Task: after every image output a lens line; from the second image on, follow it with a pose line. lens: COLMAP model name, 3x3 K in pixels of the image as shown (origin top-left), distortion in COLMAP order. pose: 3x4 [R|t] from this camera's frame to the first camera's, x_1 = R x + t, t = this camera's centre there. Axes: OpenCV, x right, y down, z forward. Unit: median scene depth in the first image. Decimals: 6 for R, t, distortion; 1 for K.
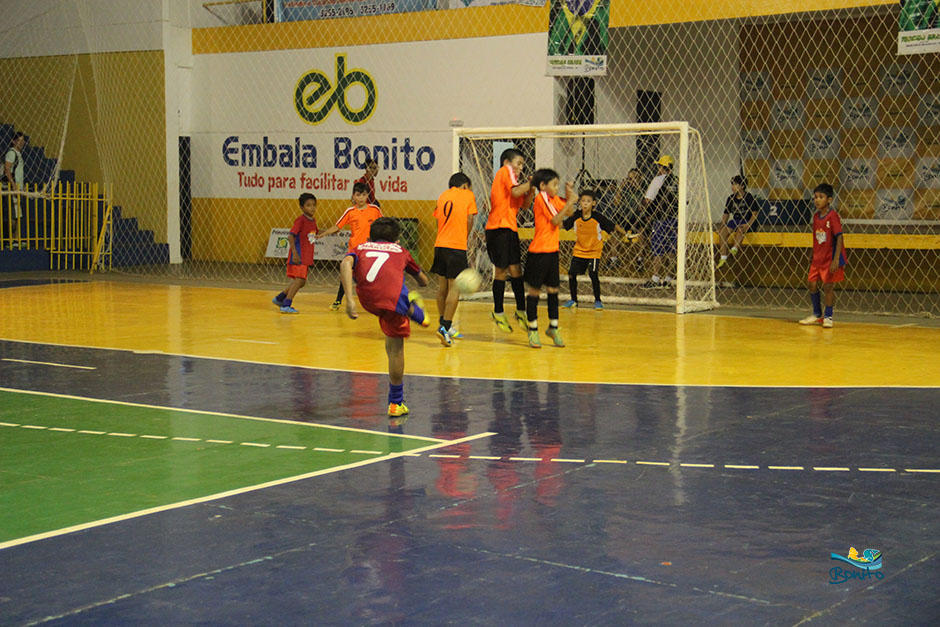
lens RADIAL K [[1511.3, 0, 466.0], [0, 1511.3, 308.0], [0, 0, 1]] dist [0.228164, 0.000000]
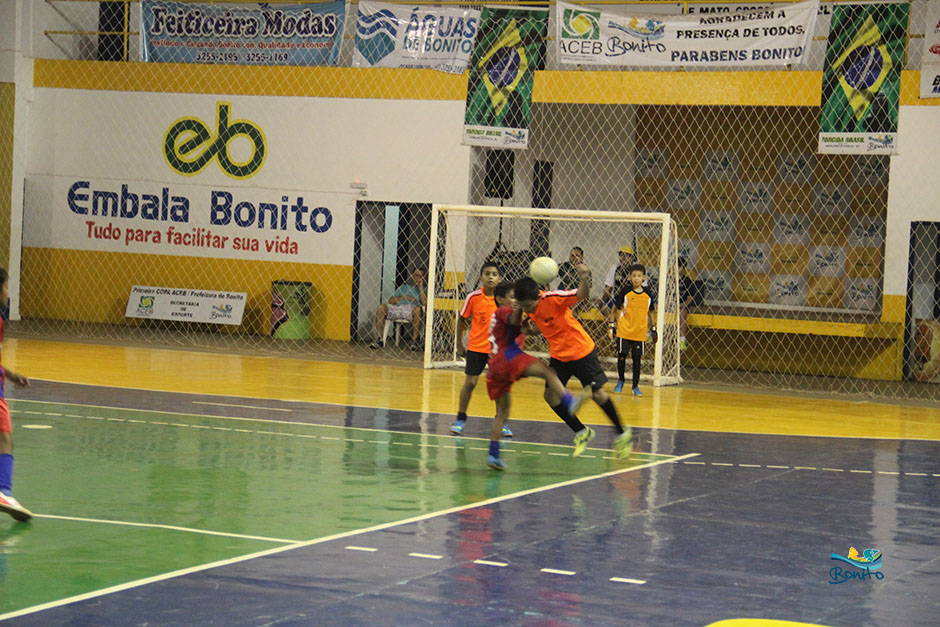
lens RADIAL K [[2171.7, 0, 461.3], [0, 2171.7, 320.0], [0, 0, 1]] dist [0.437294, 0.000000]
pose [[0.978118, 0.037945, 0.204560, -0.230545], [-0.030401, 0.998741, -0.039901, 0.016609], [-0.205816, 0.032809, 0.978041, -0.370703]]
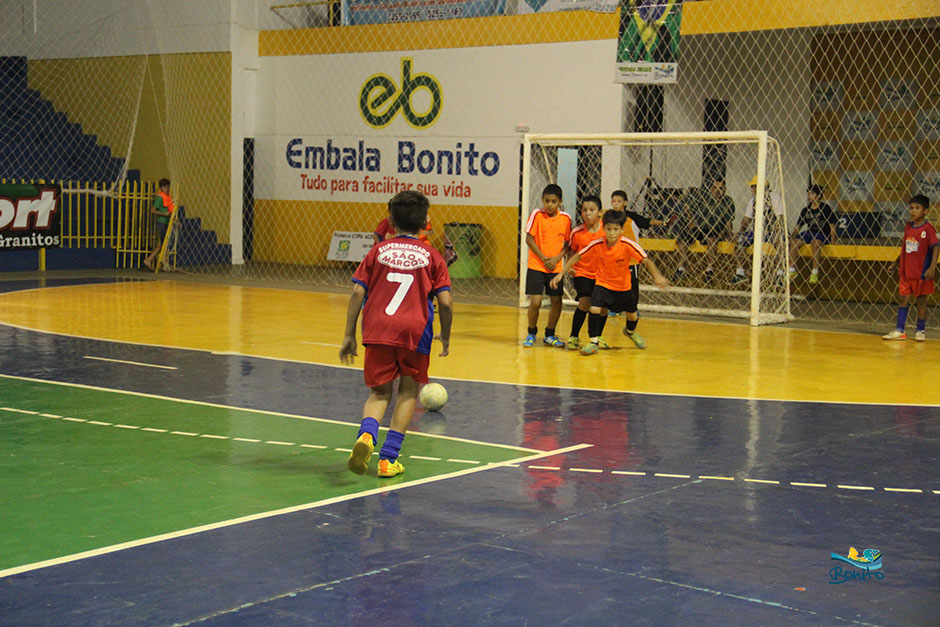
lens RADIAL K [[1511.3, 0, 465.4], [0, 1511.3, 305.6], [0, 0, 1]] dist [0.228164, 0.000000]
pose [[0.999330, 0.021310, -0.029760, -0.011944], [-0.021470, 0.999757, -0.005079, -0.000255], [0.029644, 0.005715, 0.999544, 0.006007]]
